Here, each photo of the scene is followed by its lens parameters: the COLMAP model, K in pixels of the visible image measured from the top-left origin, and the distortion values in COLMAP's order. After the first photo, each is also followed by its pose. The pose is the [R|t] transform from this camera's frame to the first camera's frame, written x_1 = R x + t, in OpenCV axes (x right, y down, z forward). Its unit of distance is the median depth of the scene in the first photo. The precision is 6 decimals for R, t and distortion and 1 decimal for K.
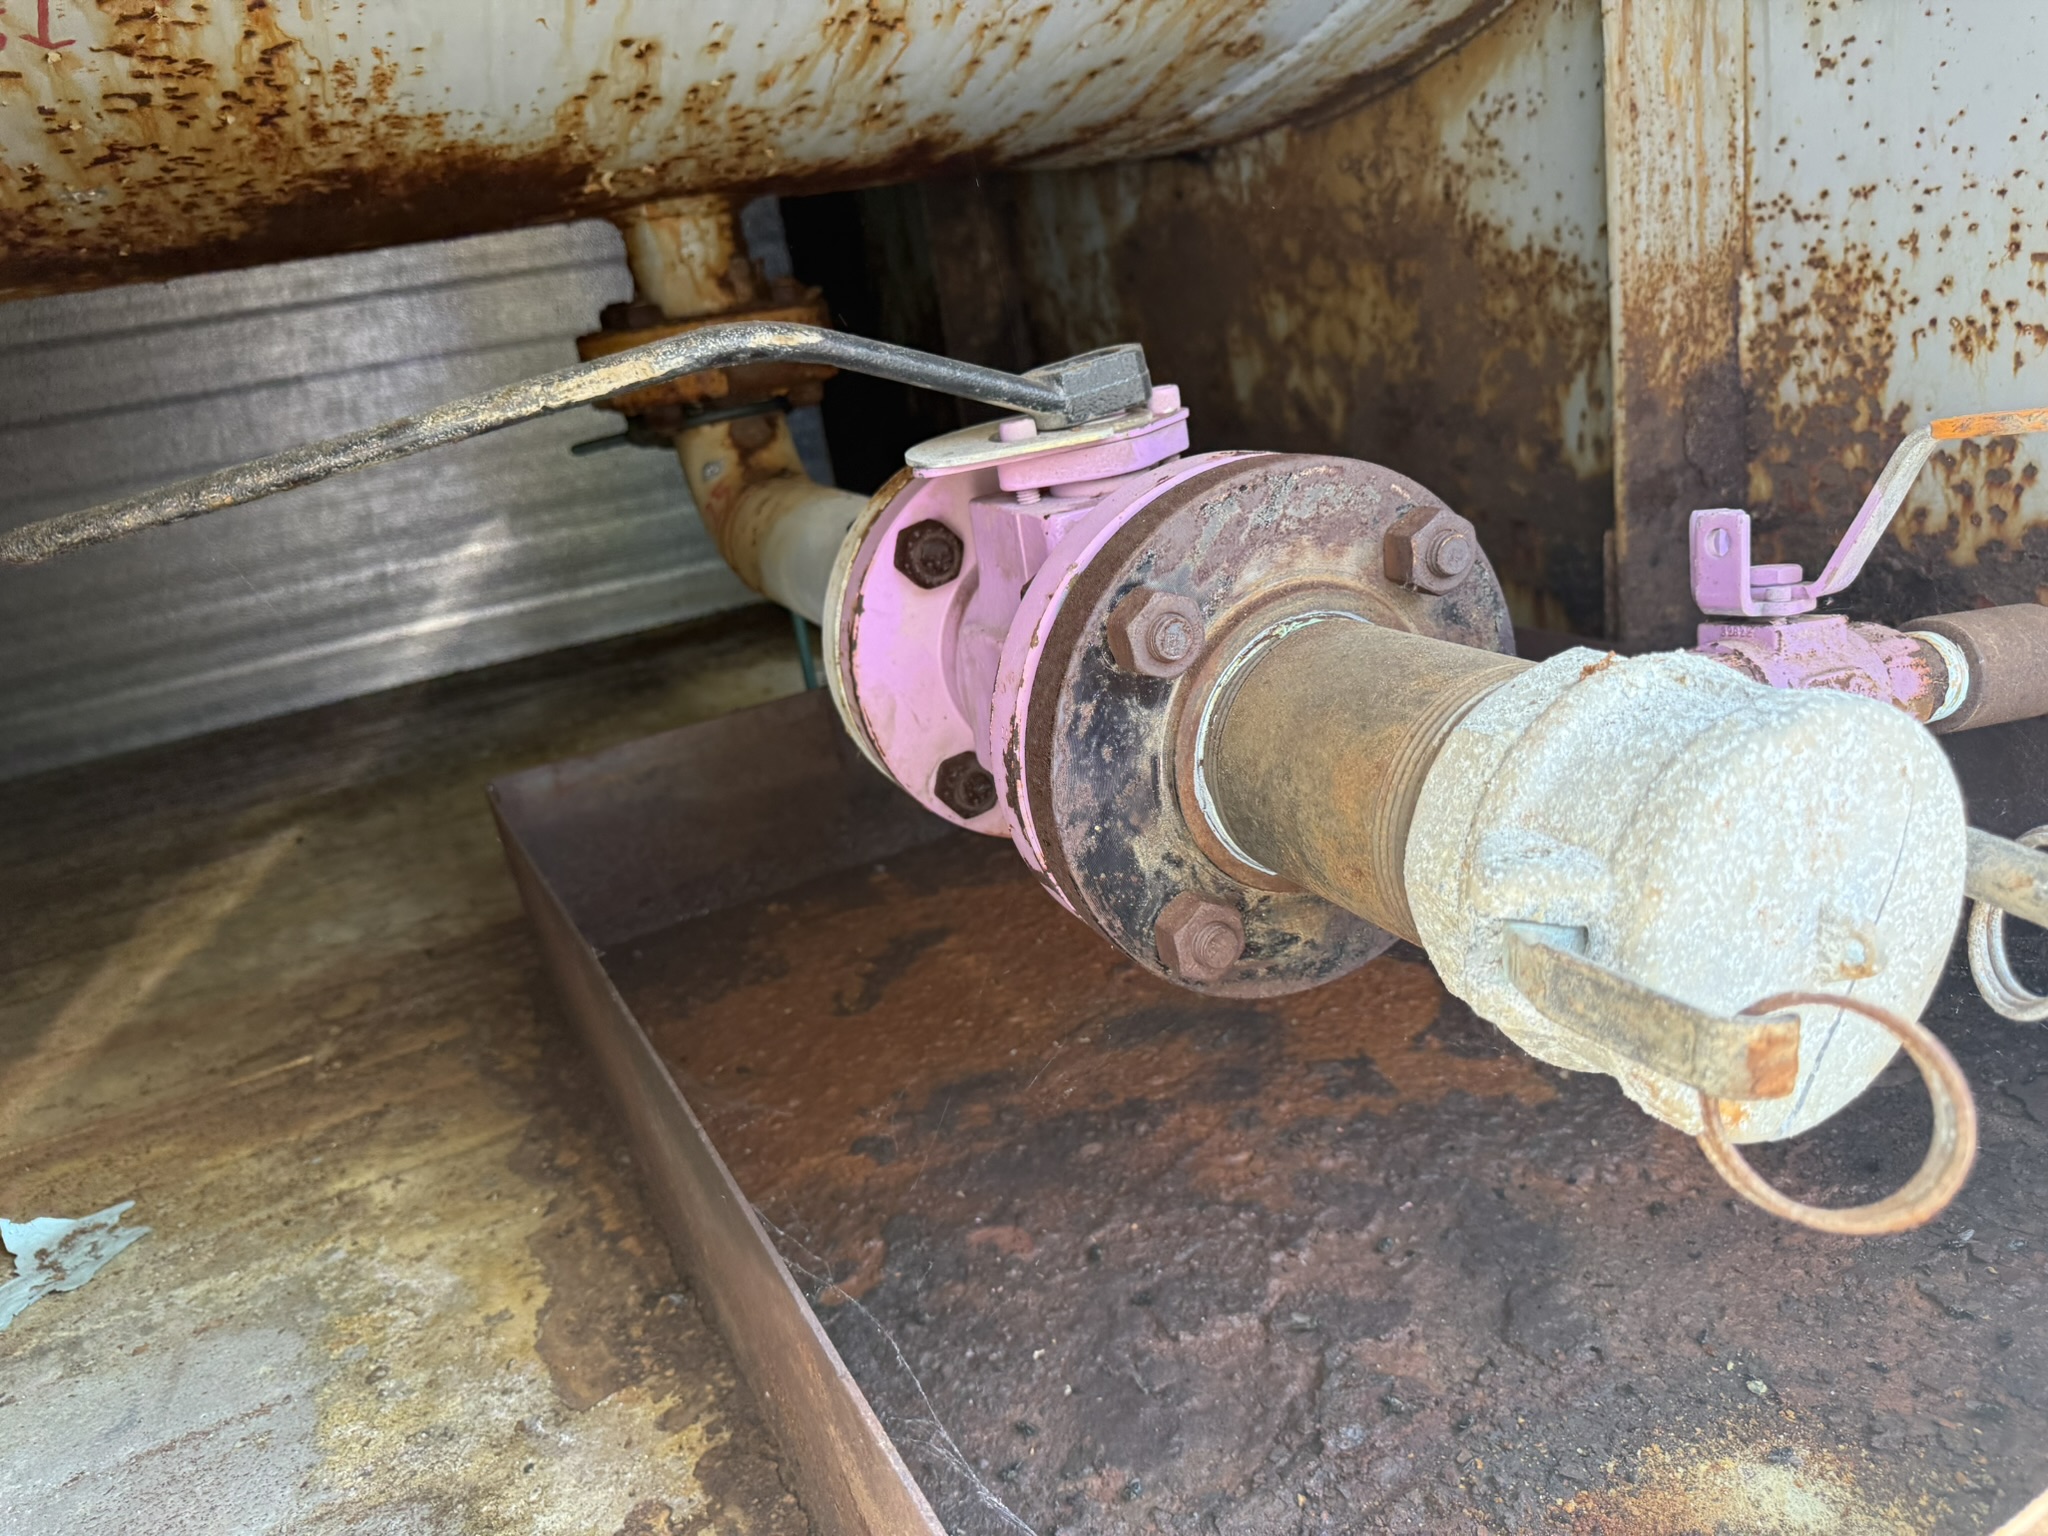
lens RADIAL K [[1478.2, 0, 995.2], [0, 1478.2, 823.0], [0, 0, 1]] dist [0.044281, -0.058195]
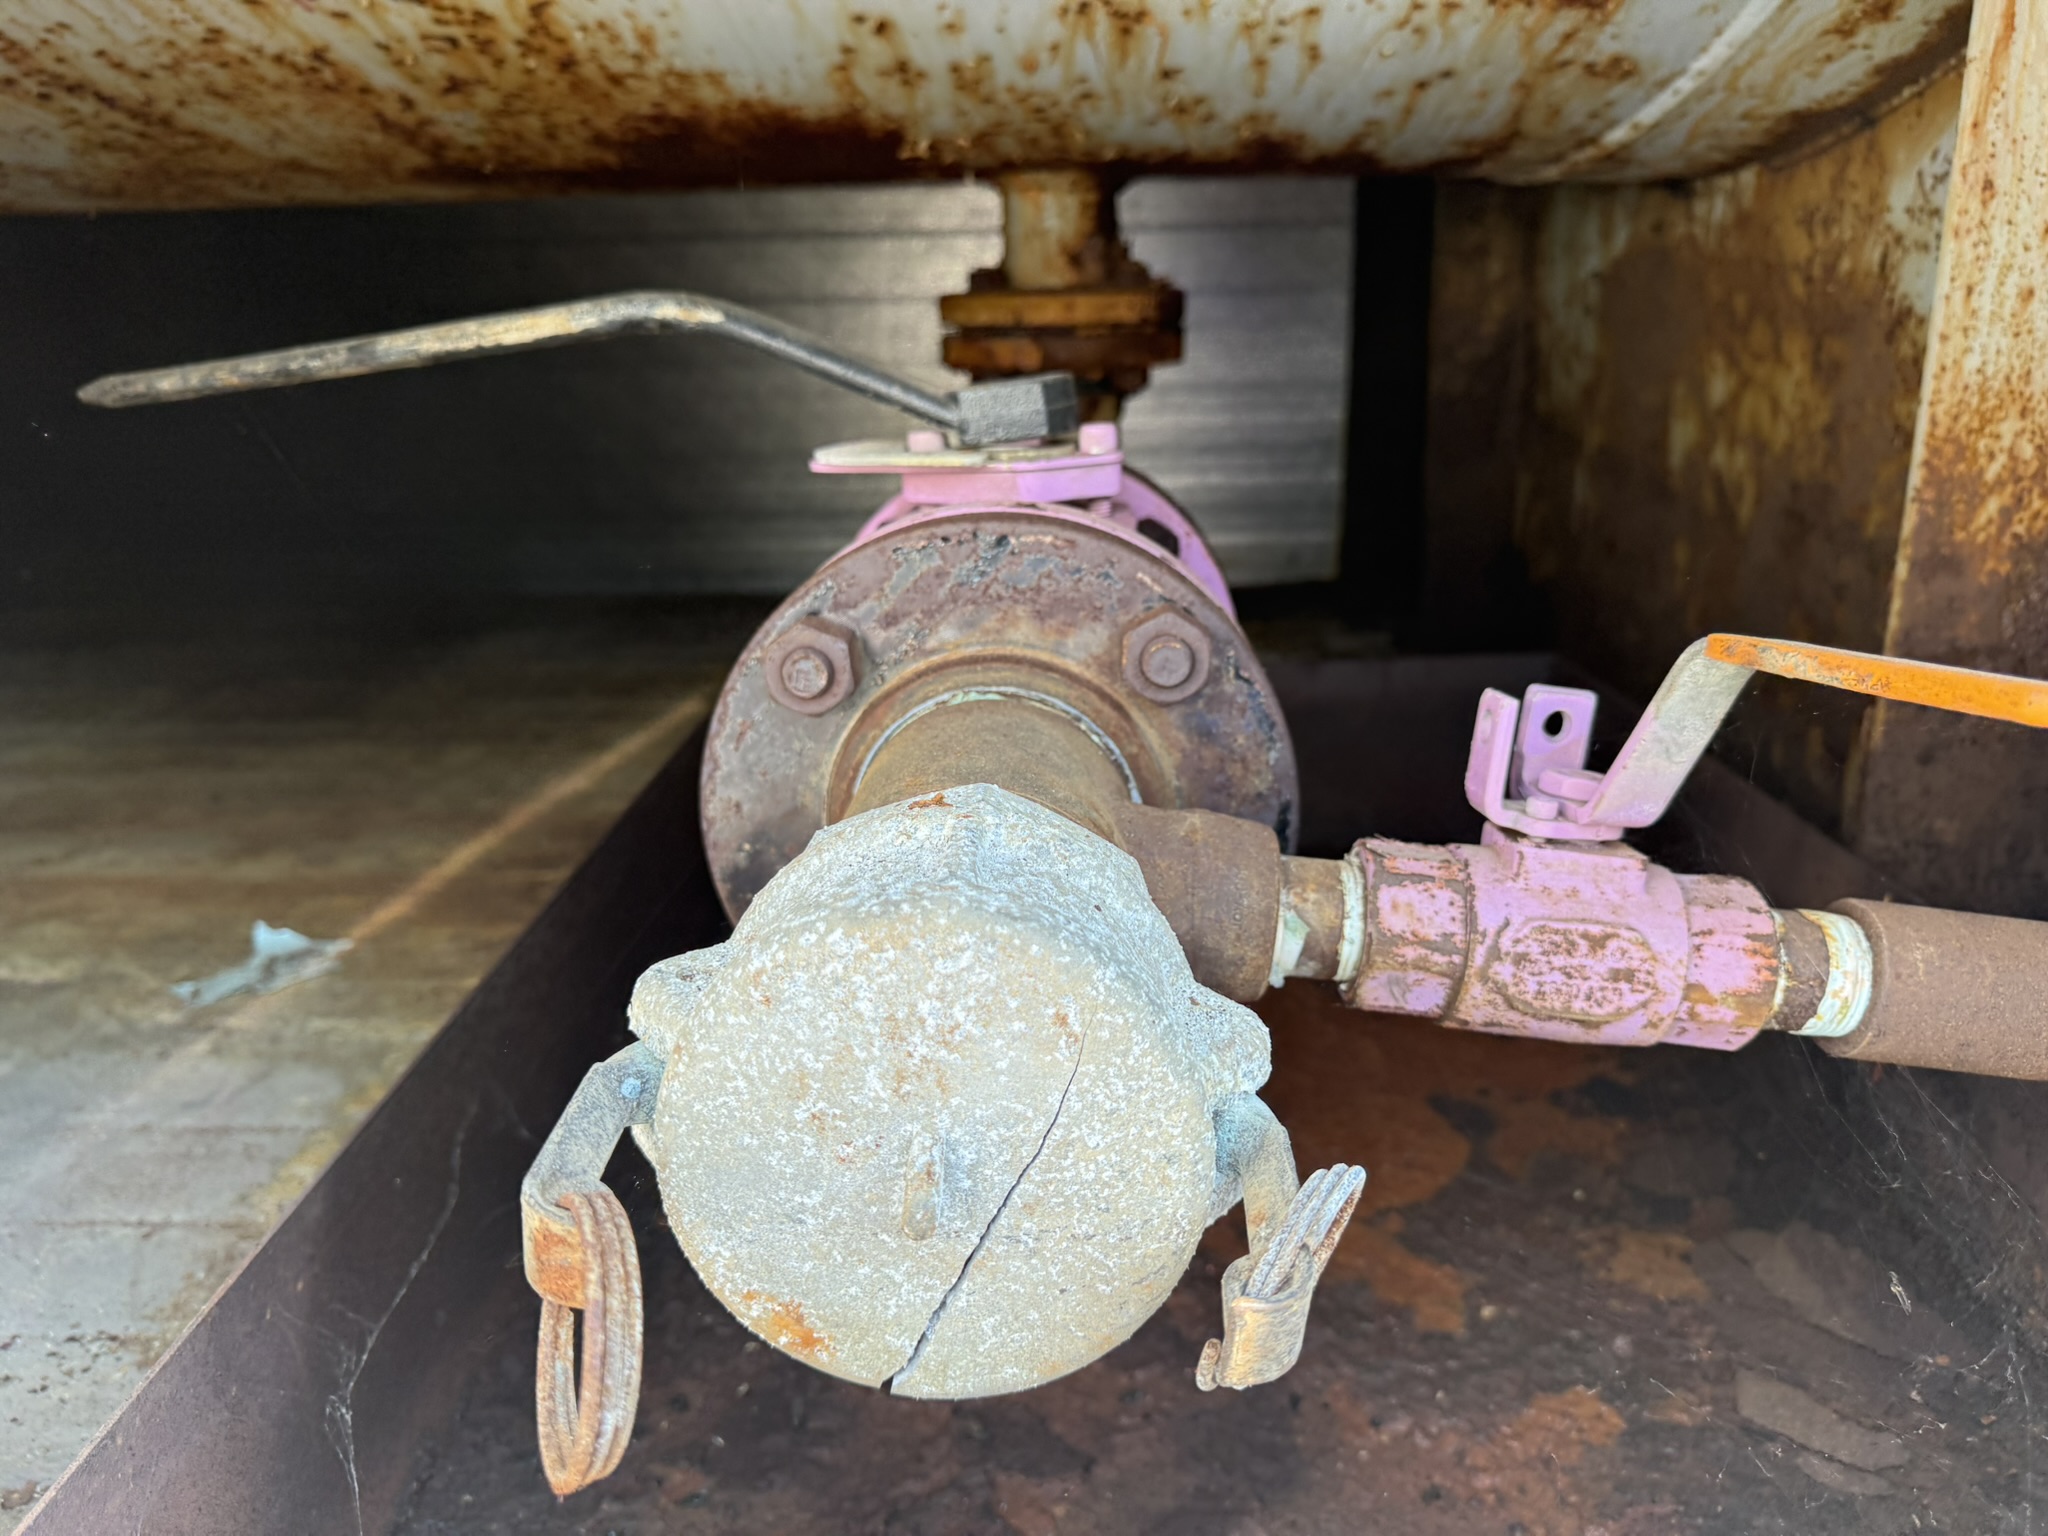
lens RADIAL K [[1478.2, 0, 1017.7], [0, 1478.2, 804.4], [0, 0, 1]] dist [0.044281, -0.058195]
pose [[0.878438, 0.271513, -0.393227, 0.357902], [-0.268266, 0.961190, 0.064391, -0.079605], [0.395449, 0.048926, 0.917184, 0.097688]]
